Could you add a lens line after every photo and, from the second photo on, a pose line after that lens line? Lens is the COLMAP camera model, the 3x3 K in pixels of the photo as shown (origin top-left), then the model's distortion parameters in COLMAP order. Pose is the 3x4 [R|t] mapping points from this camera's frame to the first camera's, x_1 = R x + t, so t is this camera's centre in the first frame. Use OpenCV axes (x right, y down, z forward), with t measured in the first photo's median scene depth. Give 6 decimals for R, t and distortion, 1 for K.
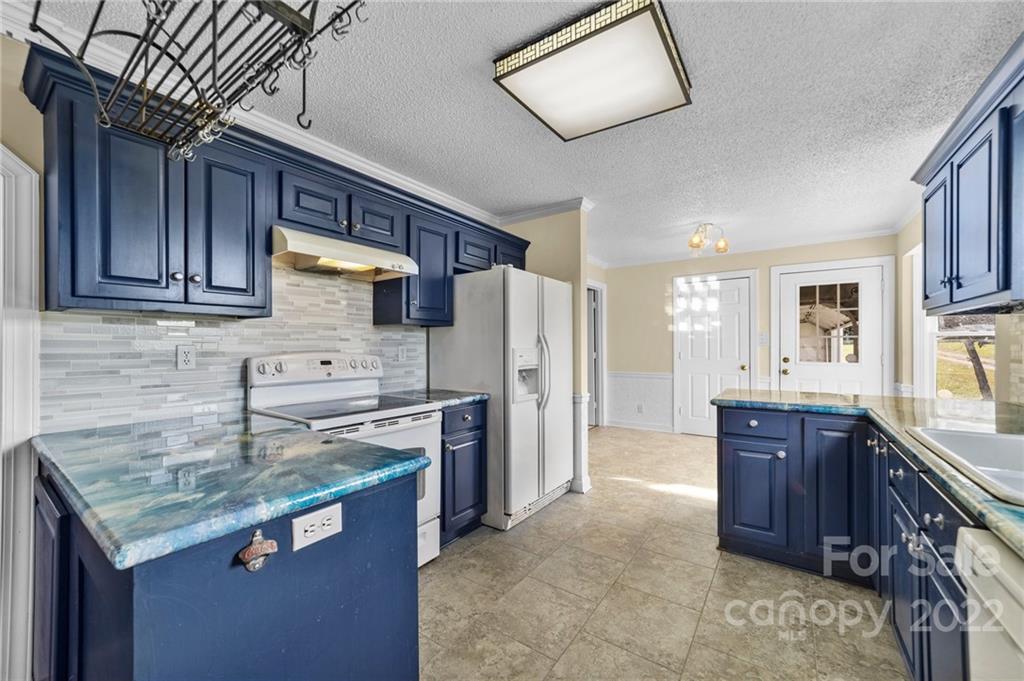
lens RADIAL K [[394.8, 0, 518.0], [0, 394.8, 343.5], [0, 0, 1]] dist [-0.010225, 0.002050]
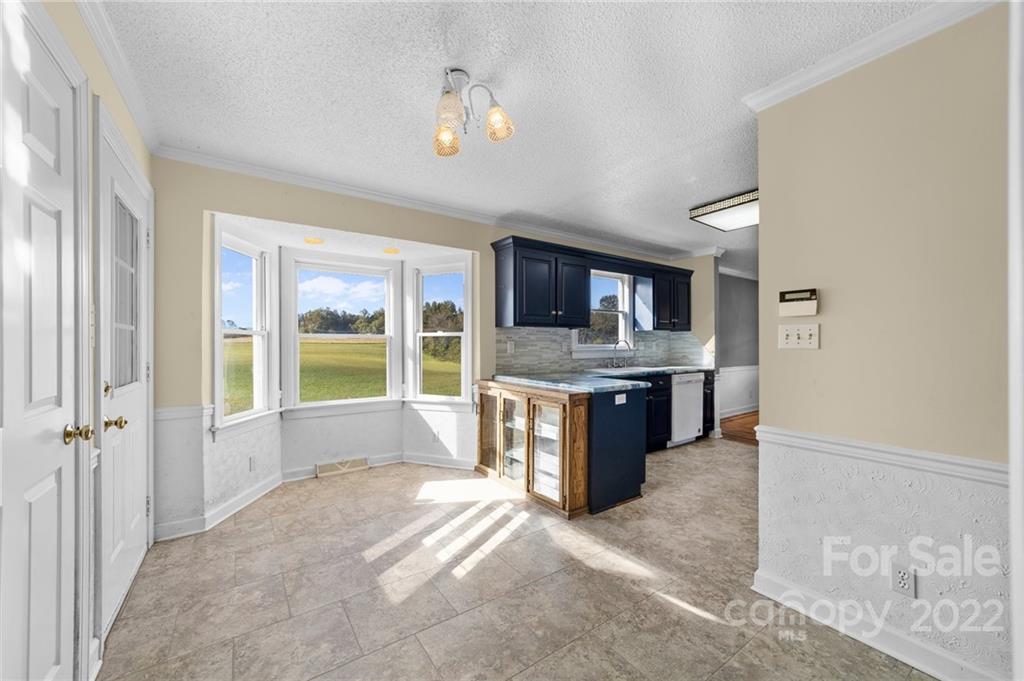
lens RADIAL K [[394.8, 0, 506.6], [0, 394.8, 343.0], [0, 0, 1]] dist [-0.010225, 0.002050]
pose [[-0.934948, 0.006835, 0.354720, 0.318524], [0.004785, 0.999966, -0.006655, 0.005907], [-0.354753, -0.004525, -0.934949, 1.677789]]
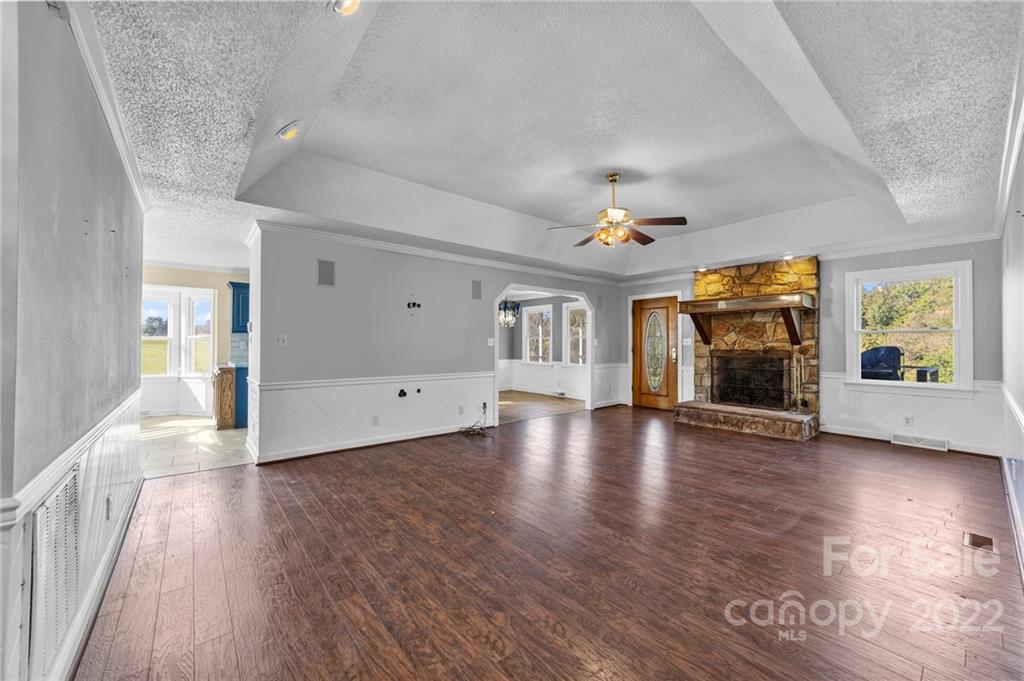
lens RADIAL K [[394.8, 0, 510.3], [0, 394.8, 342.9], [0, 0, 1]] dist [-0.010225, 0.002050]
pose [[-0.959135, 0.001565, 0.282944, -1.107165], [-0.001600, 0.999939, -0.010954, 0.018485], [-0.282944, -0.010959, -0.959074, 2.085745]]
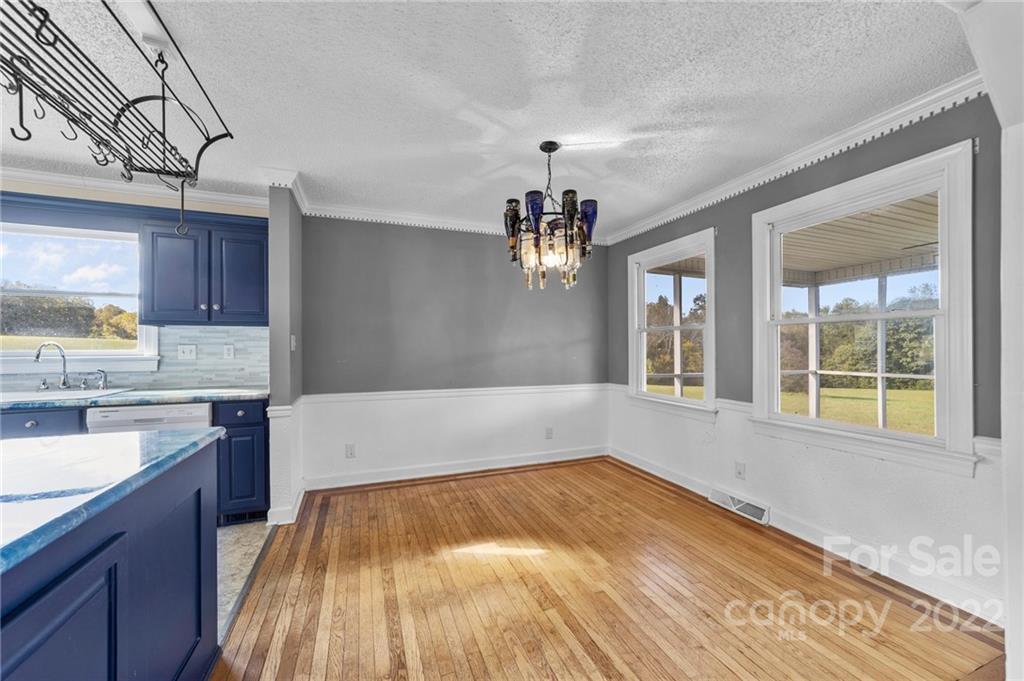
lens RADIAL K [[394.8, 0, 512.7], [0, 394.8, 346.5], [0, 0, 1]] dist [-0.010225, 0.002050]
pose [[-0.819875, 0.005409, 0.572517, -0.743093], [0.001169, 0.999969, -0.007773, 0.002872], [-0.572542, -0.005703, -0.819856, 0.366646]]
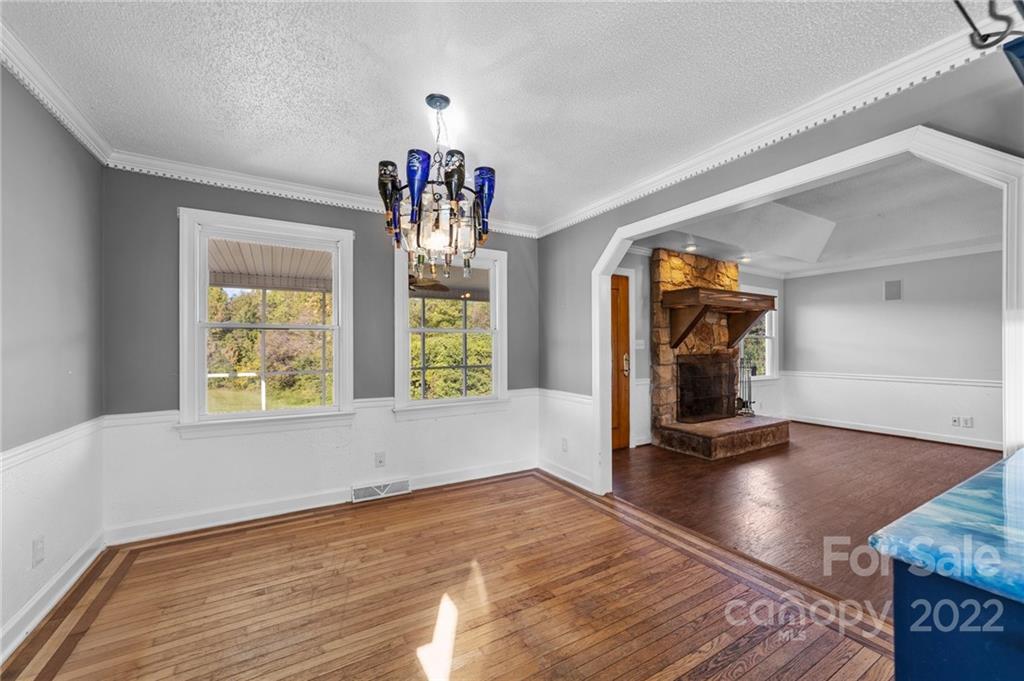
lens RADIAL K [[394.8, 0, 521.8], [0, 394.8, 346.2], [0, 0, 1]] dist [-0.010225, 0.002050]
pose [[-0.424538, -0.000391, -0.905410, 0.072370], [0.009688, 0.999941, -0.004975, -0.001207], [0.905358, -0.010883, -0.424509, 0.100647]]
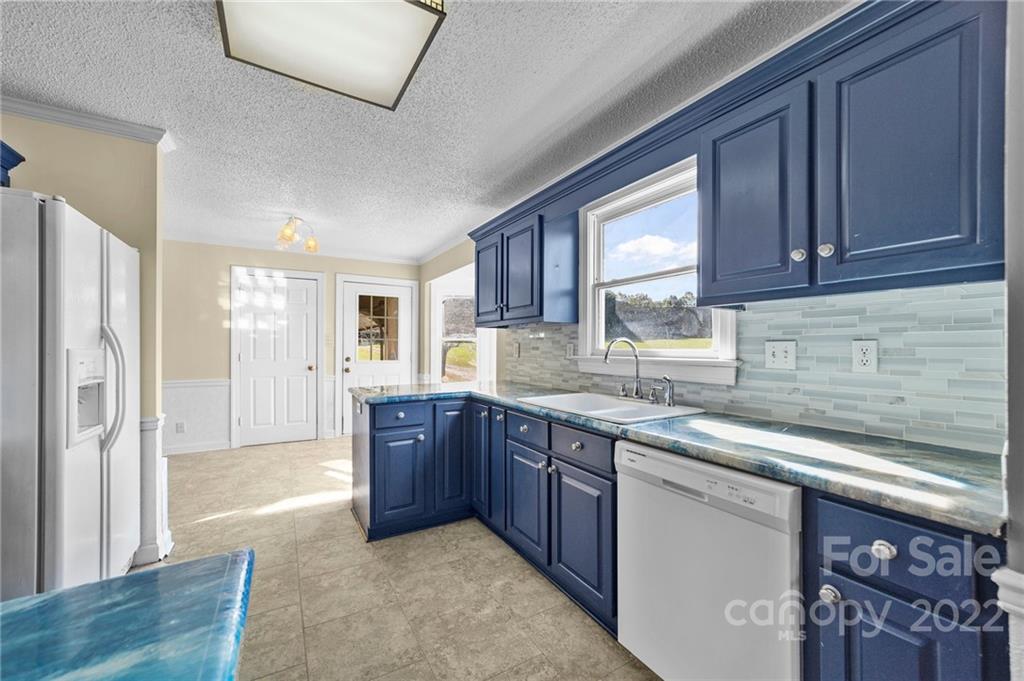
lens RADIAL K [[394.8, 0, 514.1], [0, 394.8, 344.9], [0, 0, 1]] dist [-0.010225, 0.002050]
pose [[0.426285, 0.010864, 0.904524, -0.190861], [-0.012452, 0.999904, -0.006141, 0.002750], [-0.904503, -0.008645, 0.426379, 0.147519]]
